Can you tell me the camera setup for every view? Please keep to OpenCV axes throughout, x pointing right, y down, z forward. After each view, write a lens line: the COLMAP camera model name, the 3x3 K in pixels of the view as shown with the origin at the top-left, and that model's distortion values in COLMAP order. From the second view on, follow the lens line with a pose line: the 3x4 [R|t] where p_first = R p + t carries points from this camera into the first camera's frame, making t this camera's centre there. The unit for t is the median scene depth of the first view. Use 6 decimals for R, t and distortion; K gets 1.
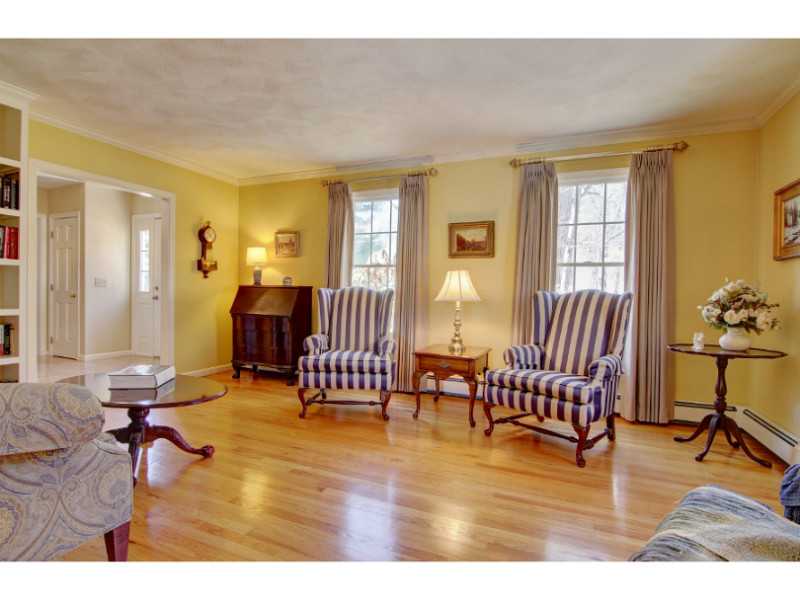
lens RADIAL K [[406.6, 0, 387.1], [0, 406.6, 300.0], [0, 0, 1]] dist [-0.018377, -0.005142]
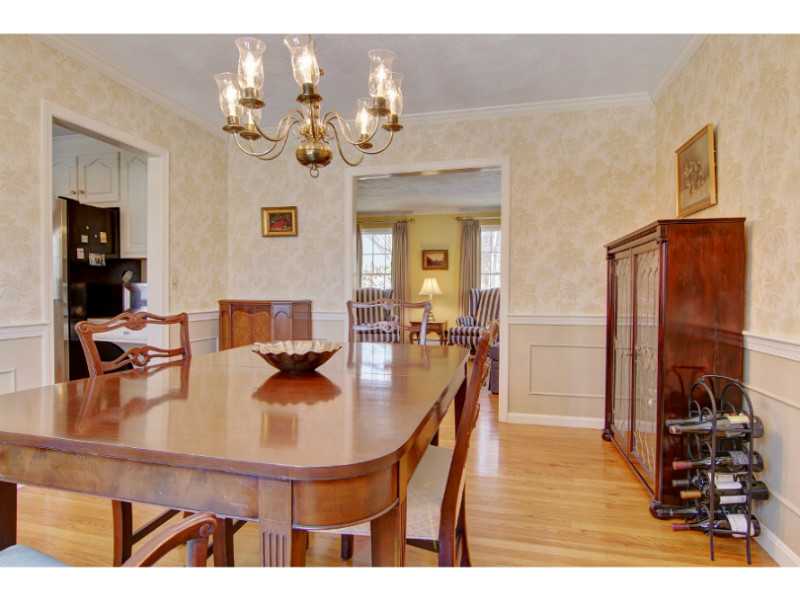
lens RADIAL K [[426.7, 0, 398.7], [0, 426.7, 299.6], [0, 0, 1]] dist [-0.011671, -0.002839]
pose [[0.981076, -0.016932, 0.192880, -0.341923], [0.016982, 0.999855, 0.001398, 0.021018], [-0.192876, 0.001904, 0.981221, -0.874268]]
